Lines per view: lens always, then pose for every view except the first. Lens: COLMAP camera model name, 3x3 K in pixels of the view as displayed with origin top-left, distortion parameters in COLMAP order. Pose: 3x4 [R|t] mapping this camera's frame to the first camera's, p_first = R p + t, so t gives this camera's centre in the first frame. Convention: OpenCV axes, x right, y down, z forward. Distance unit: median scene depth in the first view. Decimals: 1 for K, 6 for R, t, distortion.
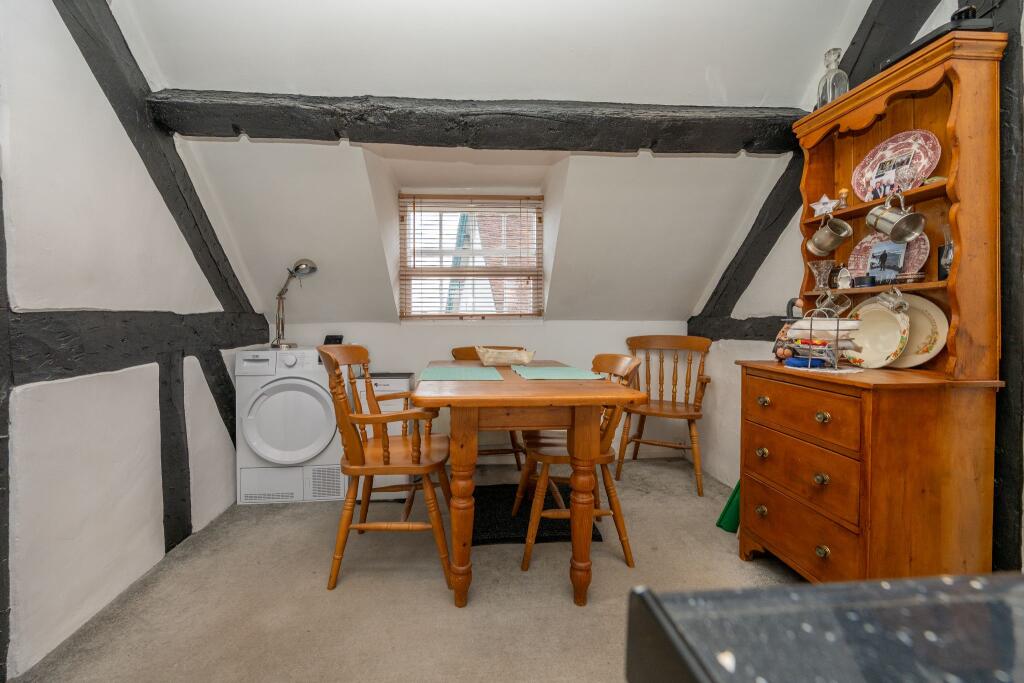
lens RADIAL K [[421.5, 0, 510.0], [0, 421.5, 320.2], [0, 0, 1]] dist [-0.000655, 0.000011]
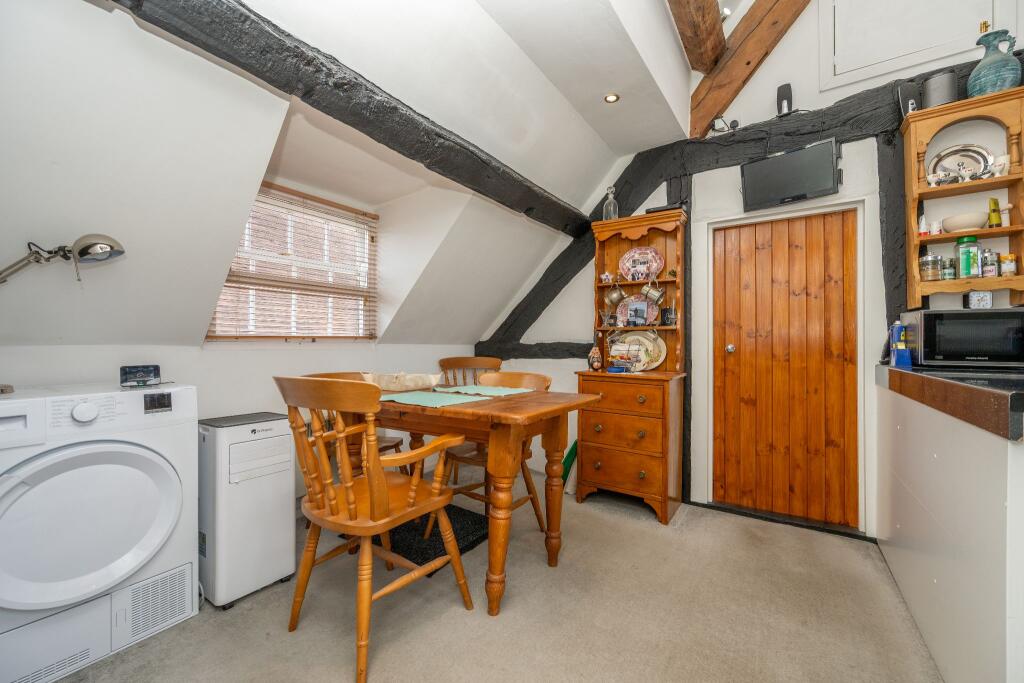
lens RADIAL K [[413.4, 0, 512.0], [0, 413.4, 341.5], [0, 0, 1]] dist [0.000132, 0.000007]
pose [[0.616535, 0.011027, 0.787250, -0.771414], [-0.005970, 0.999939, -0.009331, 0.003705], [-0.787305, 0.001053, 0.616563, 0.273577]]
